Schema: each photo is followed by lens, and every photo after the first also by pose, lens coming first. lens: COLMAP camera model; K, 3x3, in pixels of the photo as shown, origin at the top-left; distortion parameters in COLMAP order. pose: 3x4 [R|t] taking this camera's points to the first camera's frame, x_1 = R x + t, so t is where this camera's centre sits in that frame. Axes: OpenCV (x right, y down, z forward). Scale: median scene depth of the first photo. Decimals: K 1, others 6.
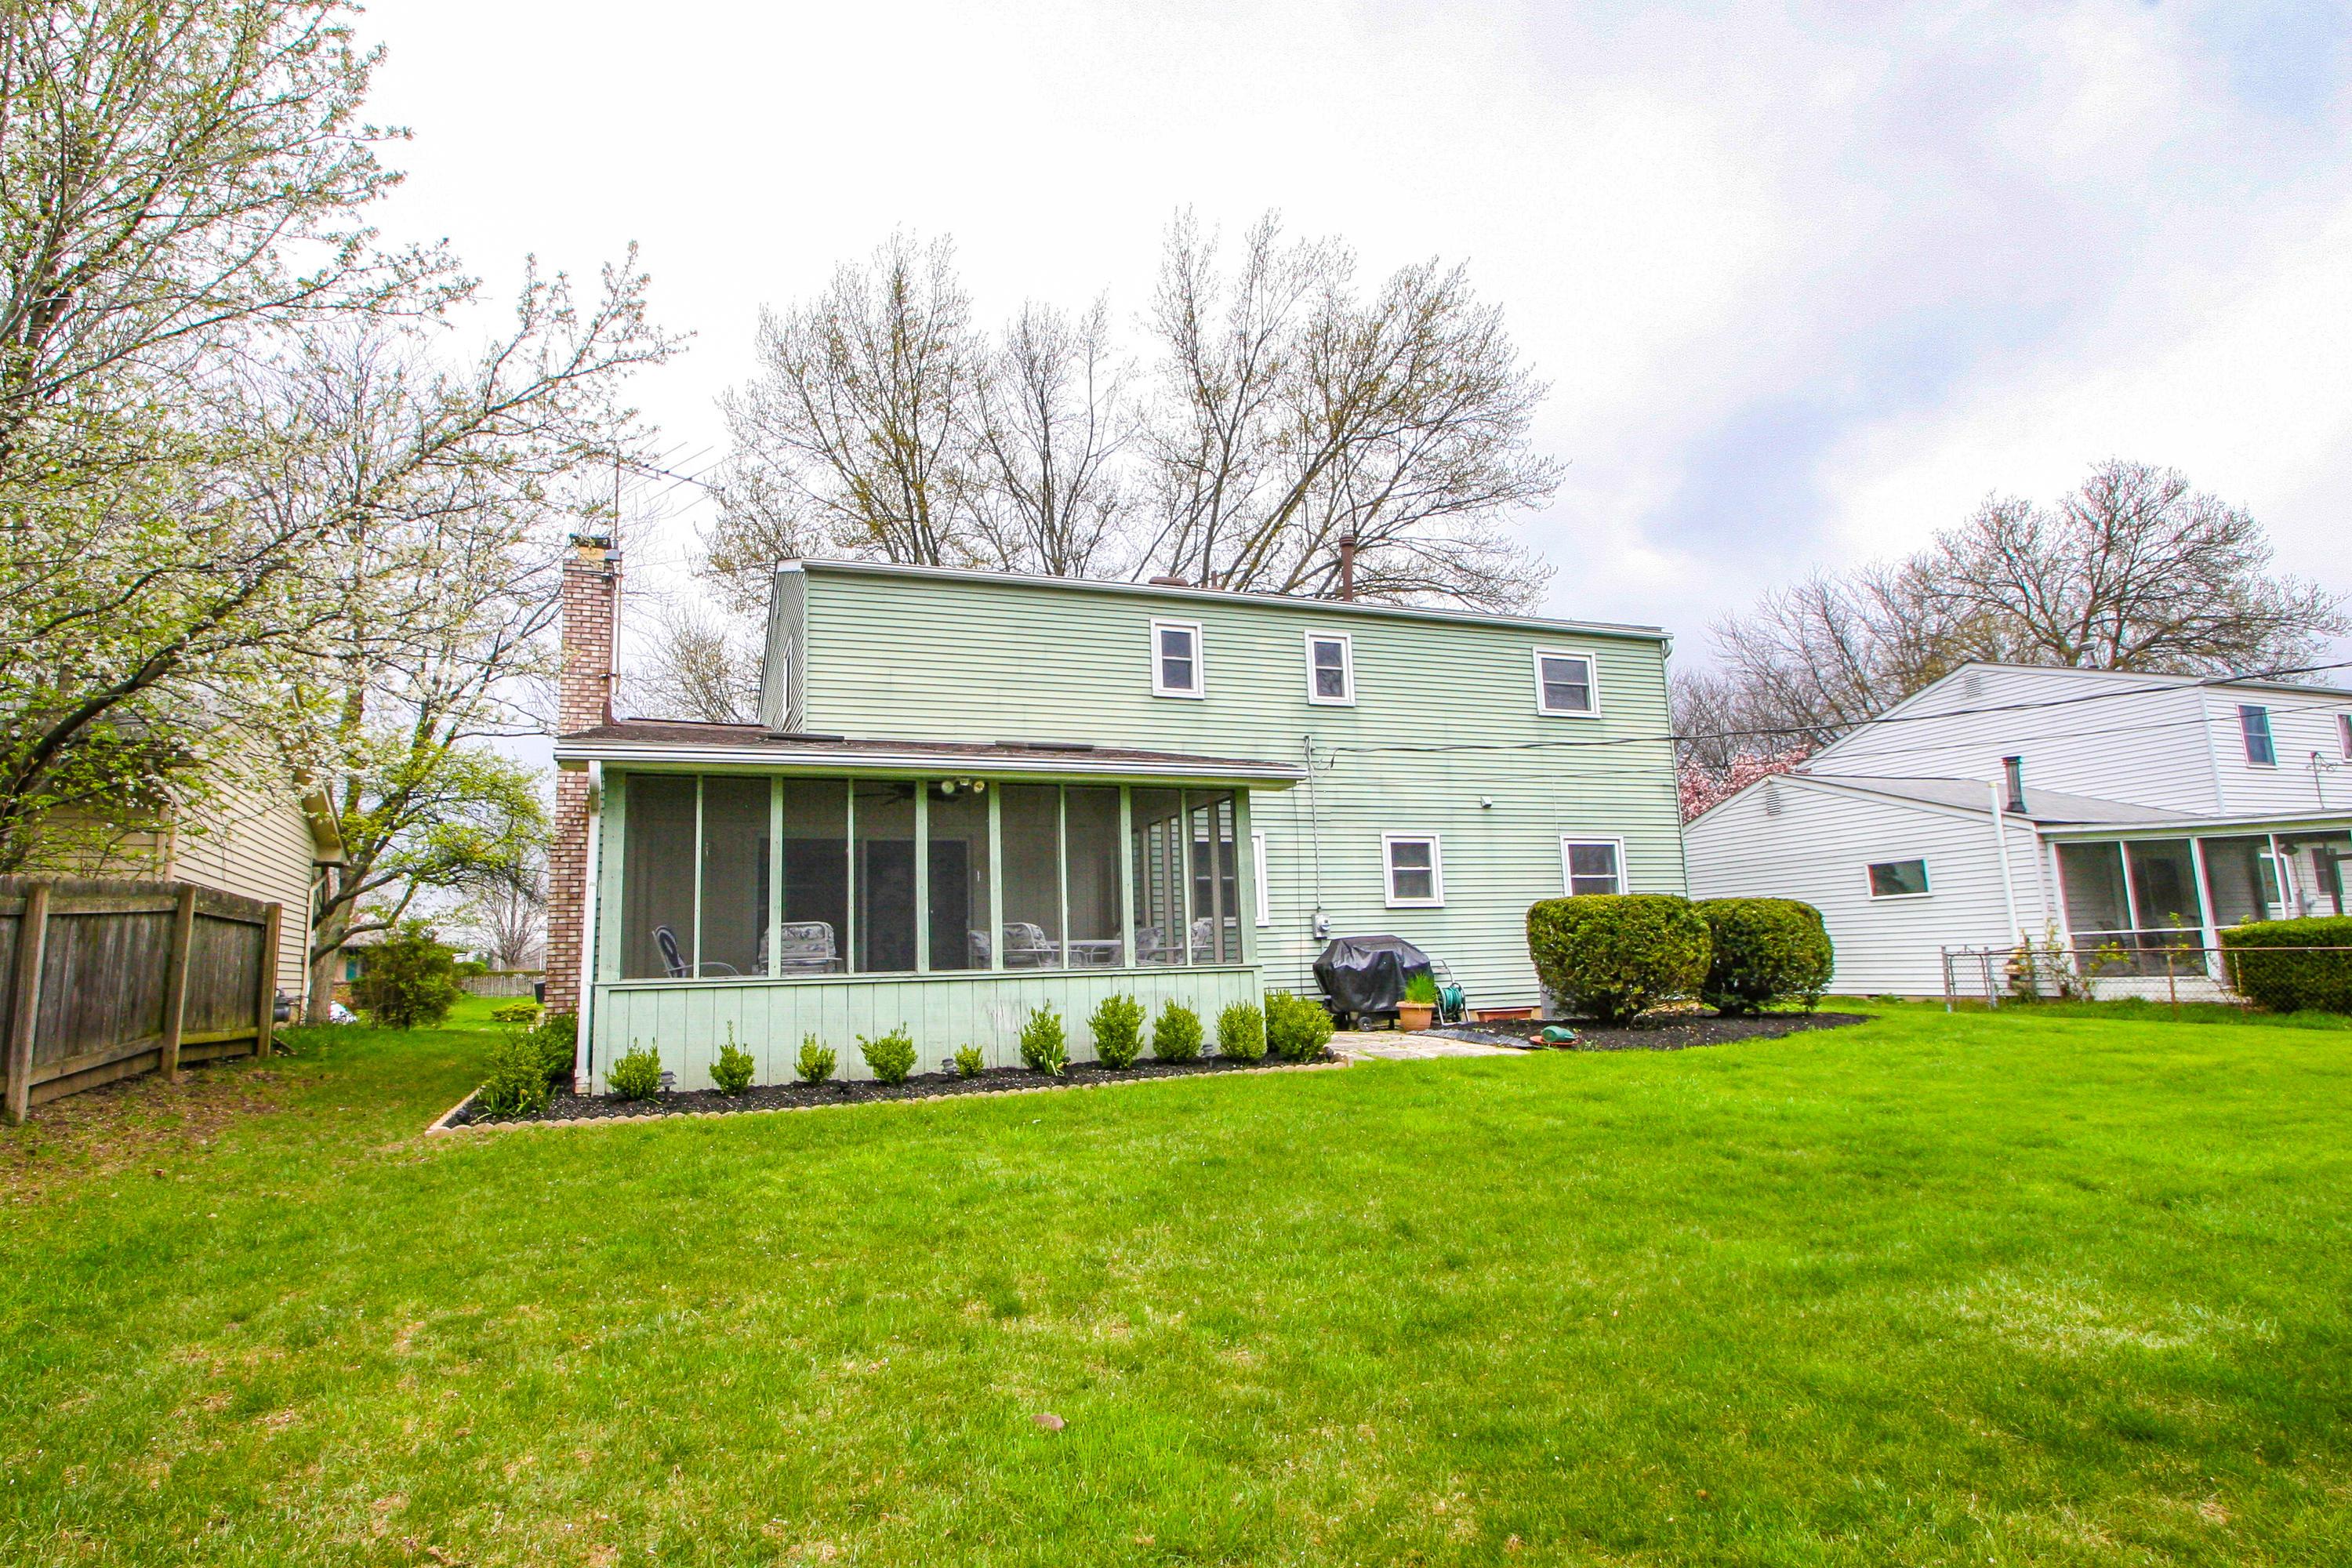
lens RADIAL K [[1141.0, 0, 1133.4], [0, 1141.0, 787.5], [0, 0, 1]] dist [0.004325, -0.008576]
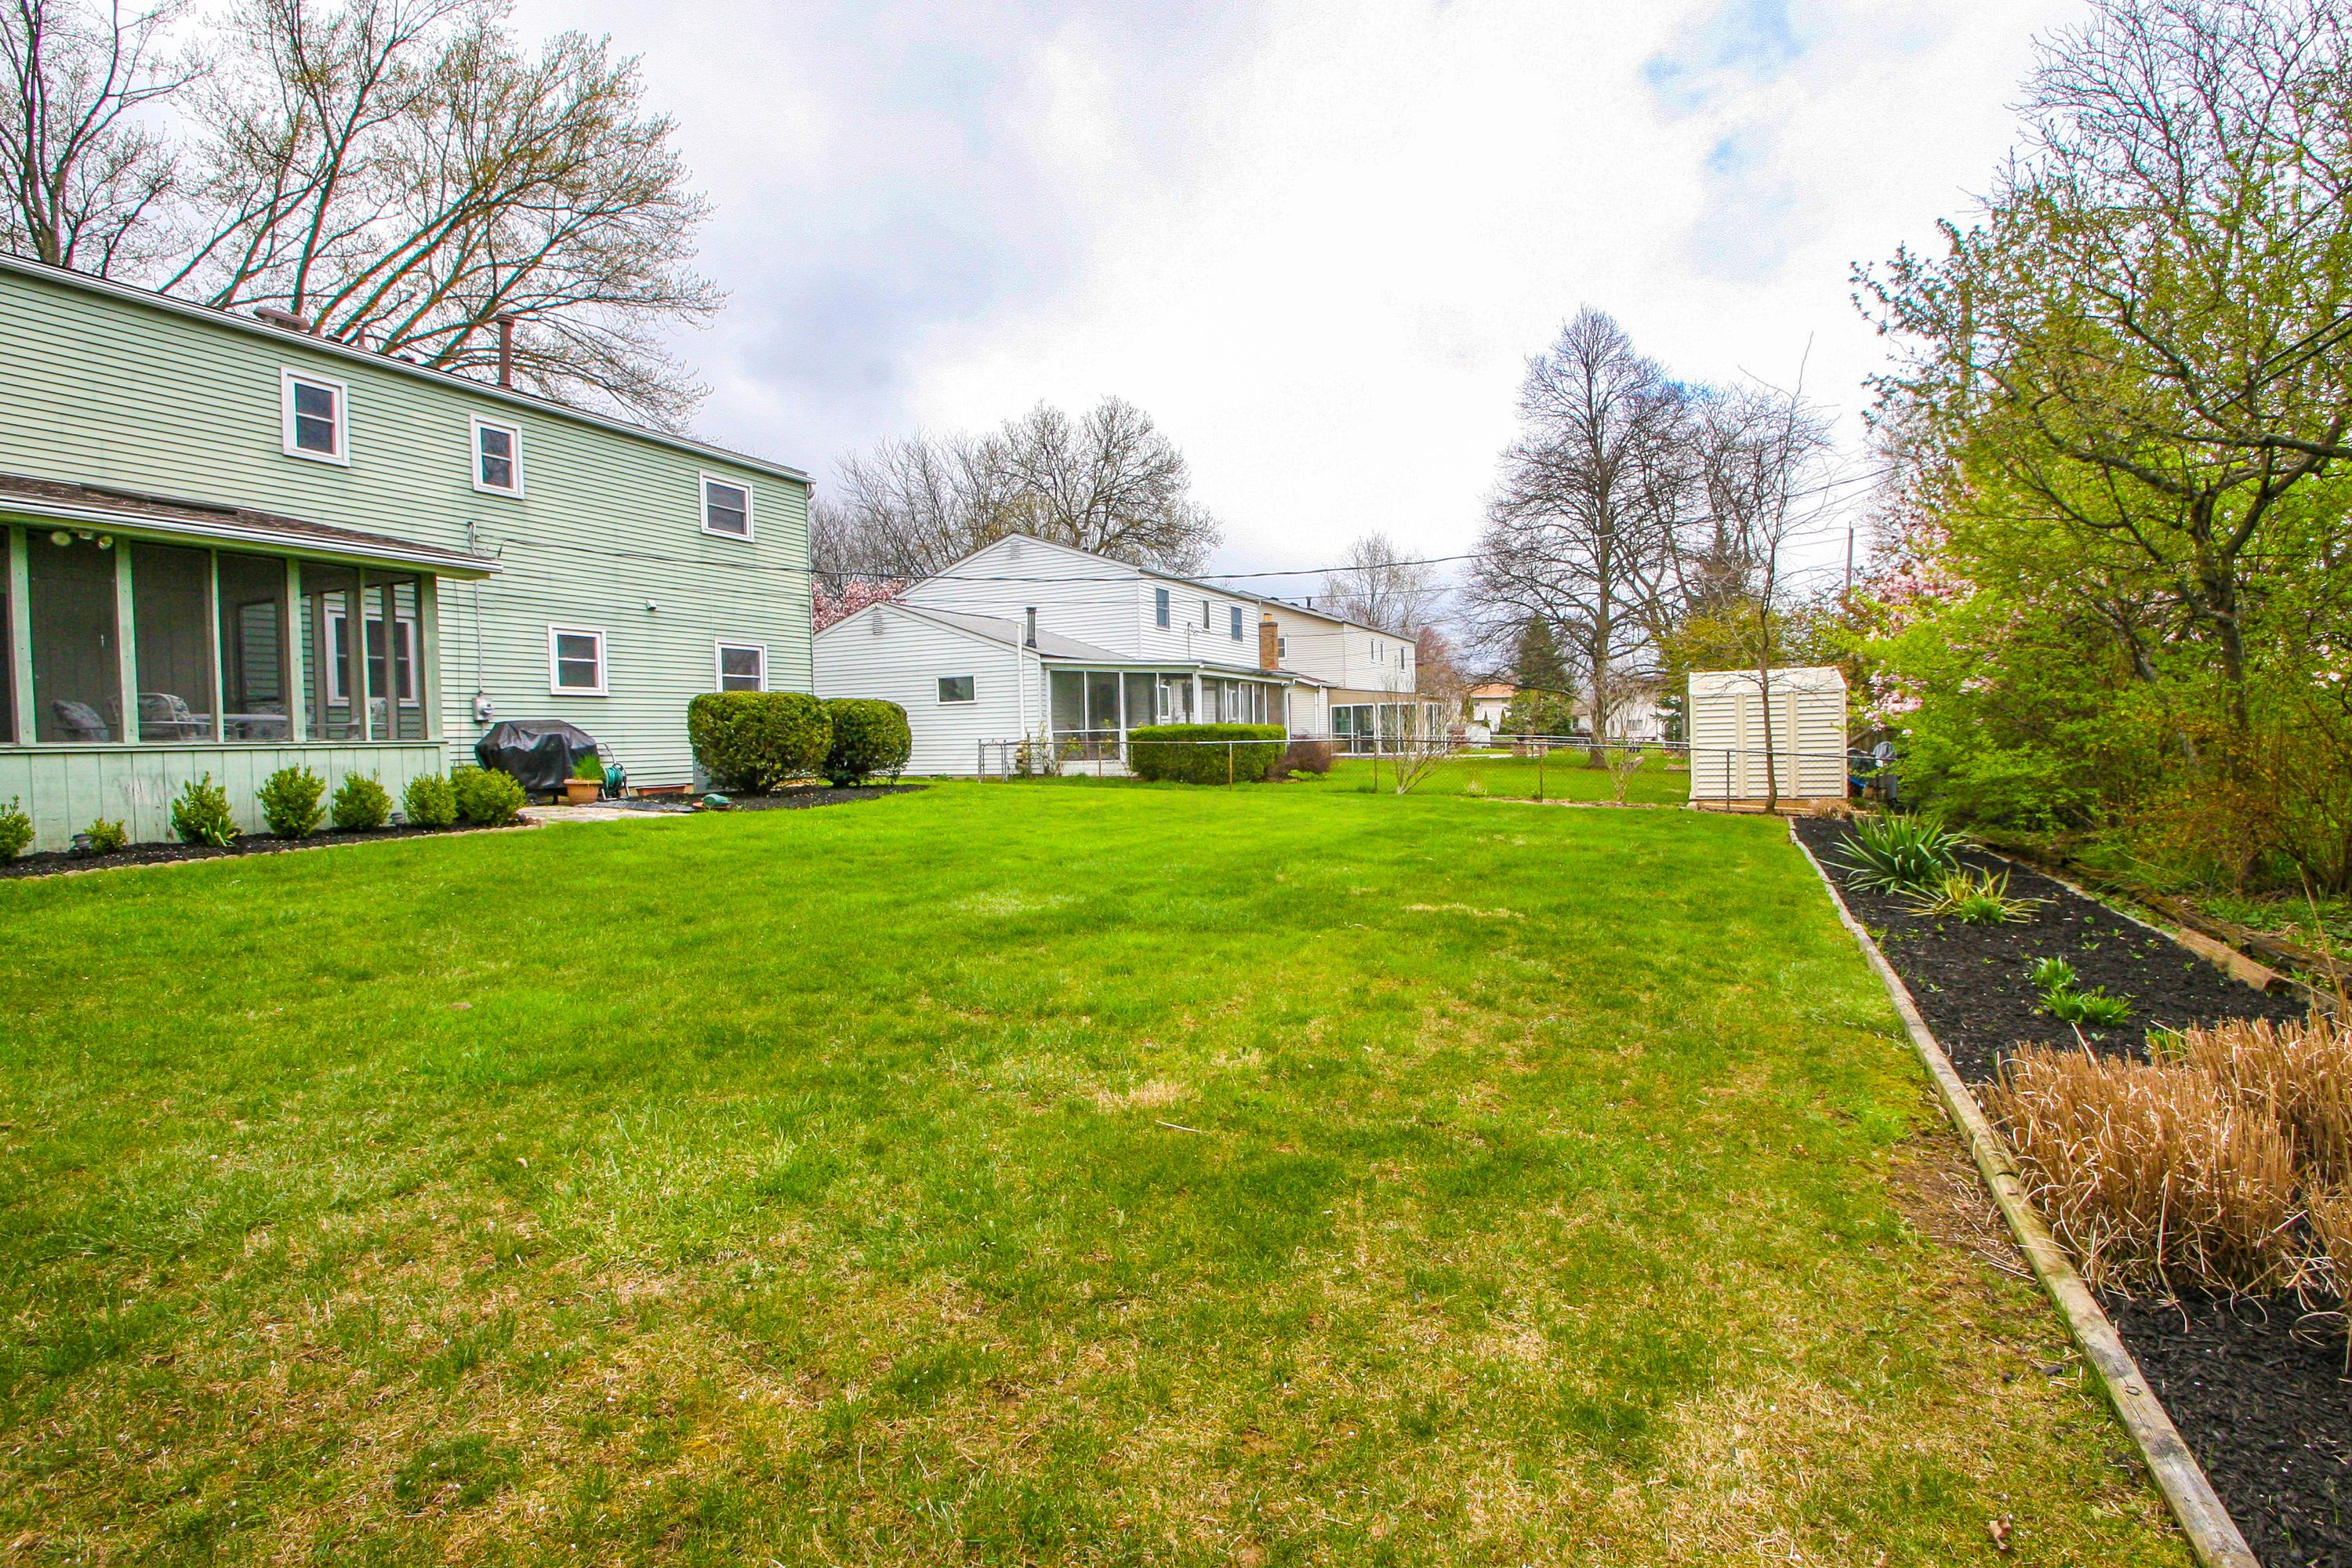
lens RADIAL K [[1141.0, 0, 1183.0], [0, 1141.0, 782.8], [0, 0, 1]] dist [0.004325, -0.008576]
pose [[0.708352, -0.013017, 0.705740, -0.117557], [-0.106681, 0.986370, 0.125269, -0.011473], [-0.697751, -0.164024, 0.697308, -0.181470]]
